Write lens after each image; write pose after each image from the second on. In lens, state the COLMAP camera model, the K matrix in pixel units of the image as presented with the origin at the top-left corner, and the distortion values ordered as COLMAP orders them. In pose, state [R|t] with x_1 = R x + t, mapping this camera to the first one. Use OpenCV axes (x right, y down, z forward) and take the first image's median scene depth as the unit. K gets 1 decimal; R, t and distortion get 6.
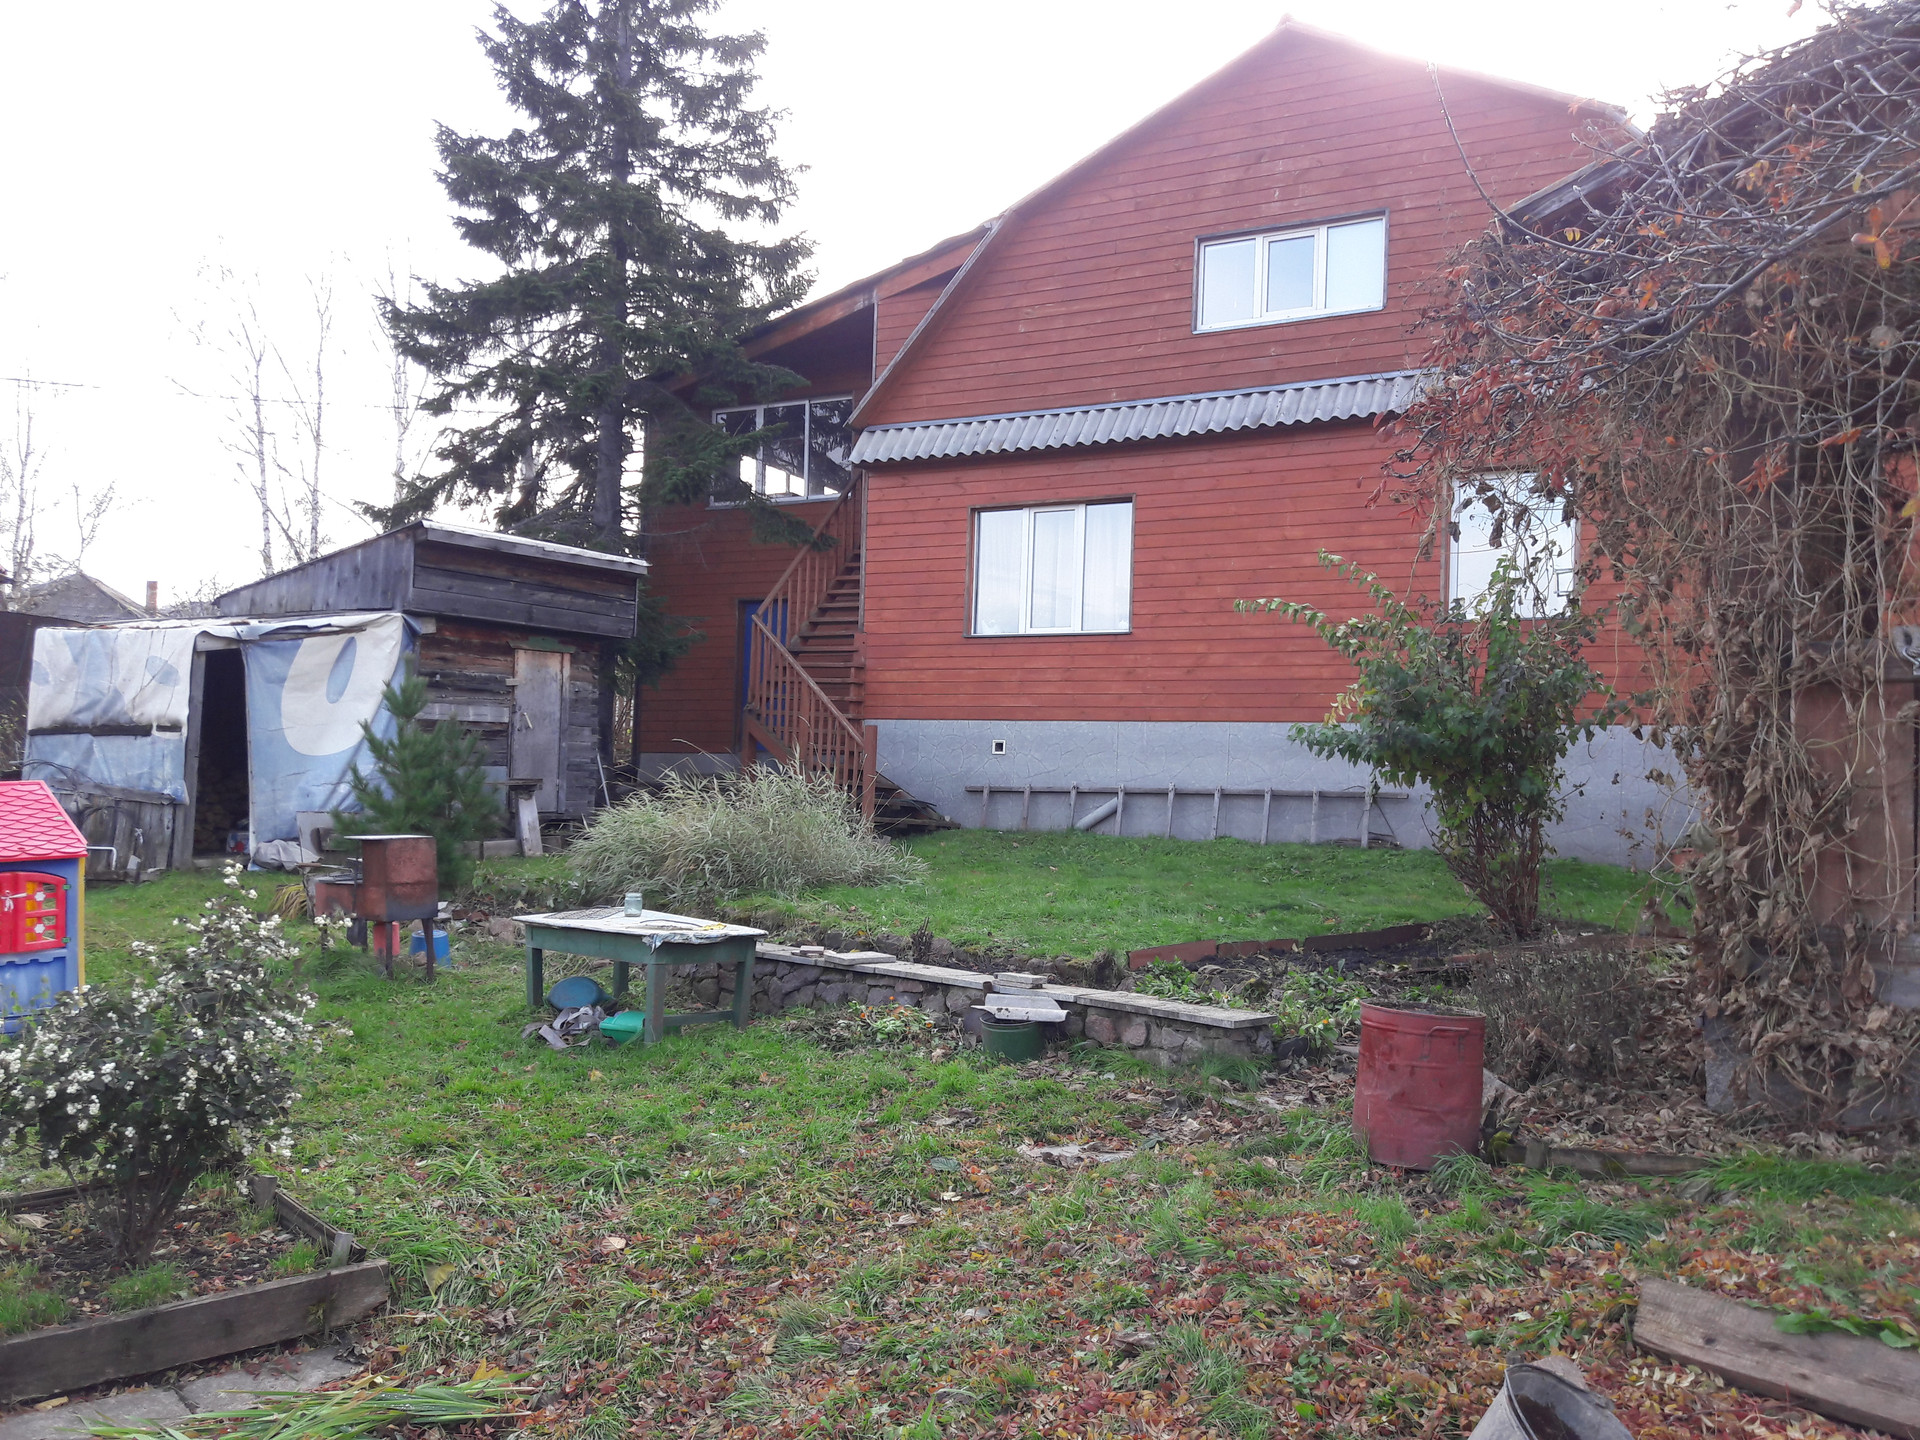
lens RADIAL K [[1591.1, 0, 956.4], [0, 1591.1, 765.7], [0, 0, 1]] dist [0.096168, -0.136943]
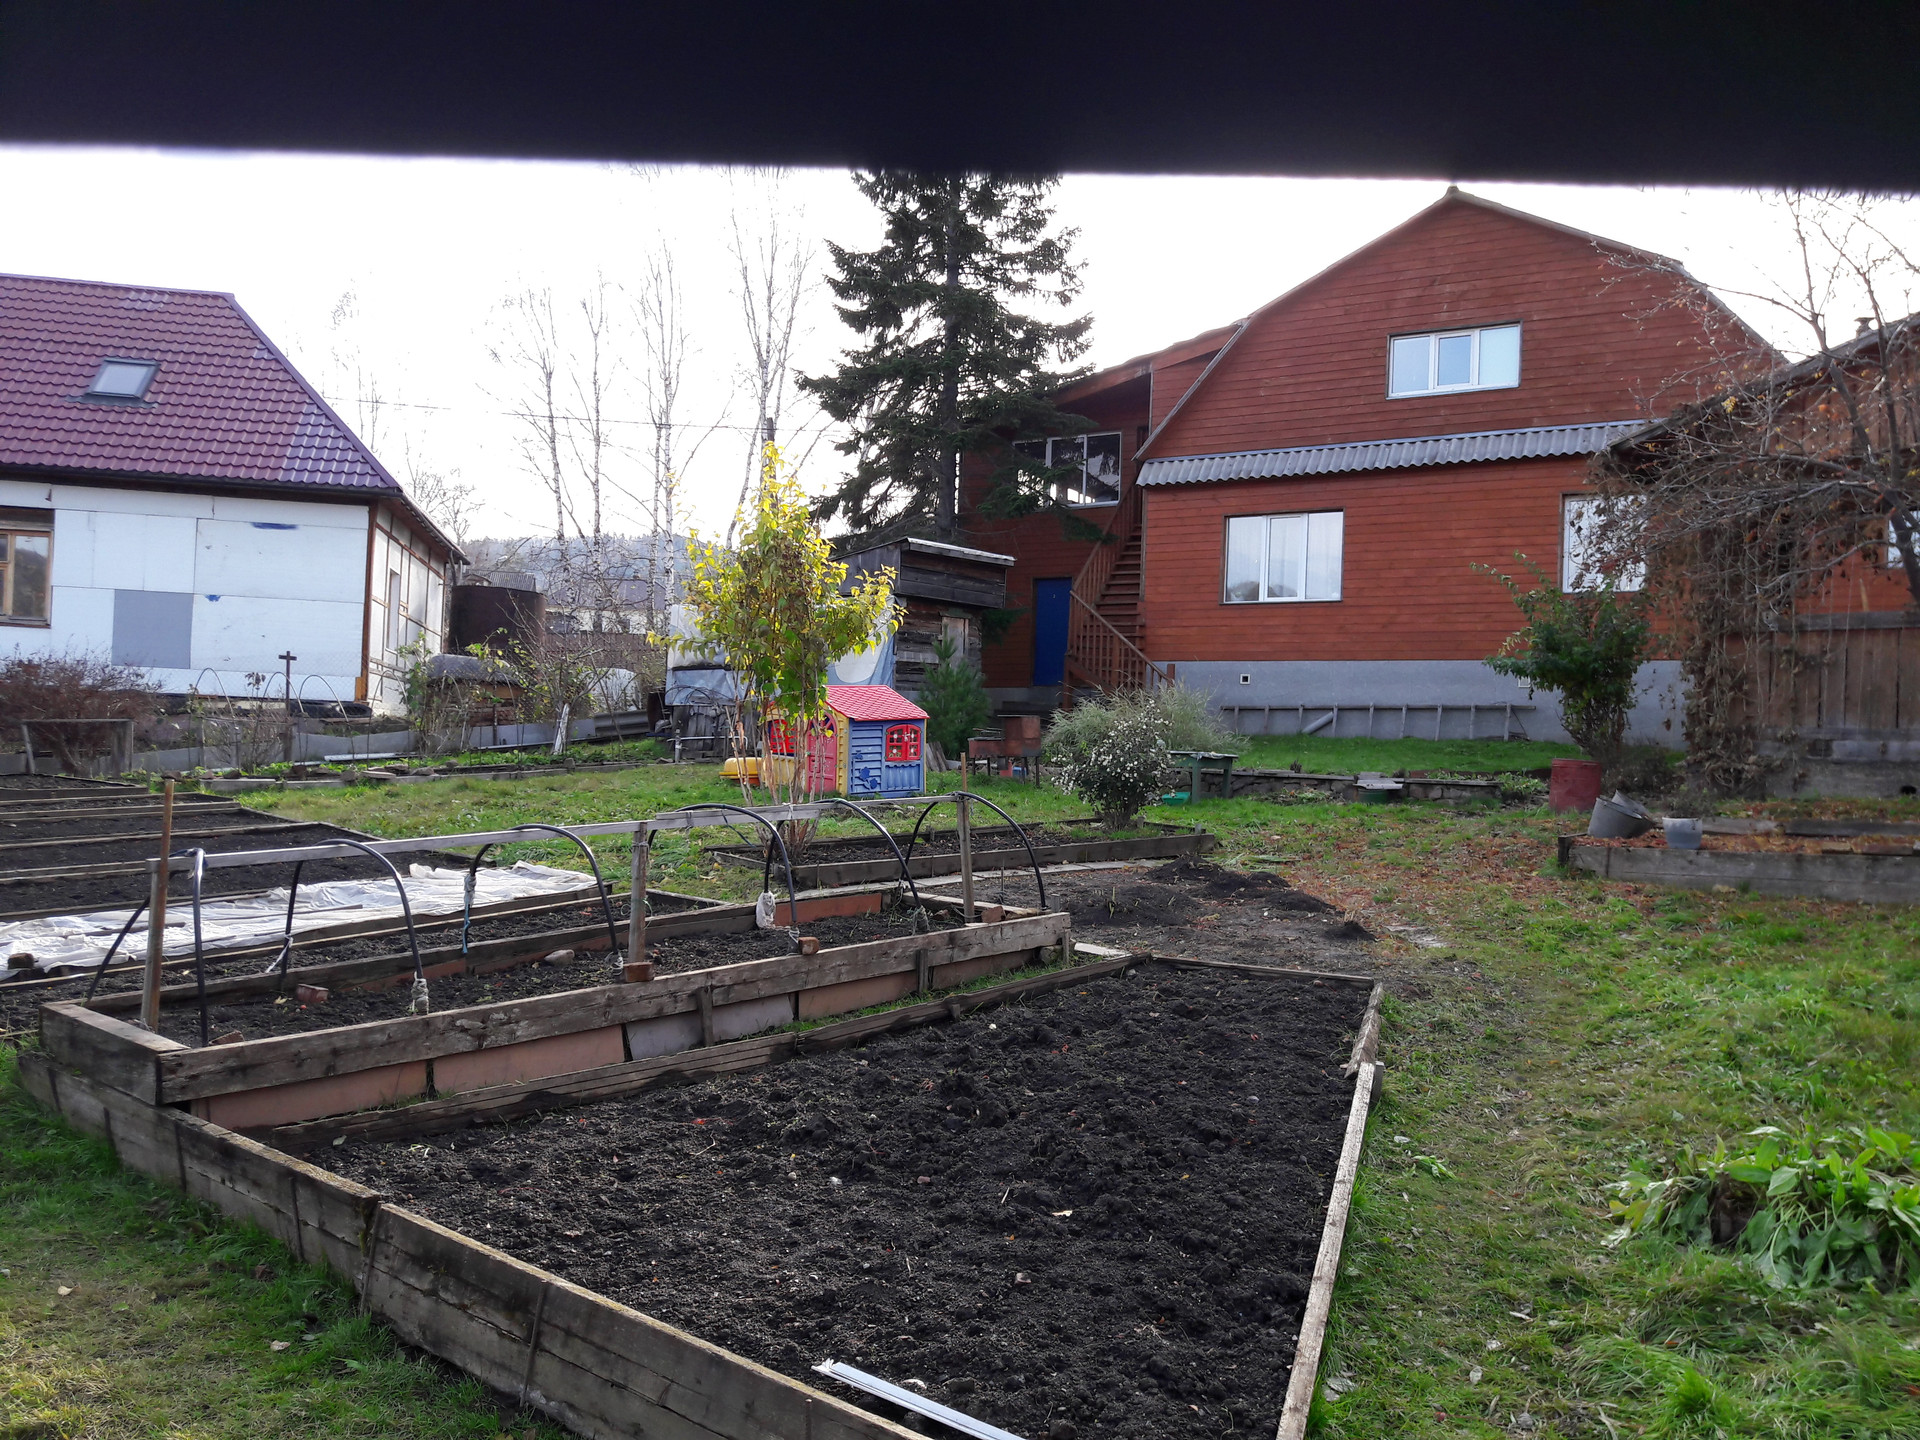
lens RADIAL K [[1544.0, 0, 956.3], [0, 1544.0, 742.1], [0, 0, 1]] dist [0.106144, -0.170610]
pose [[0.998505, -0.000497, -0.054657, -0.173476], [0.001405, 0.999862, 0.016574, 0.024043], [0.054642, -0.016626, 0.998368, -0.477153]]
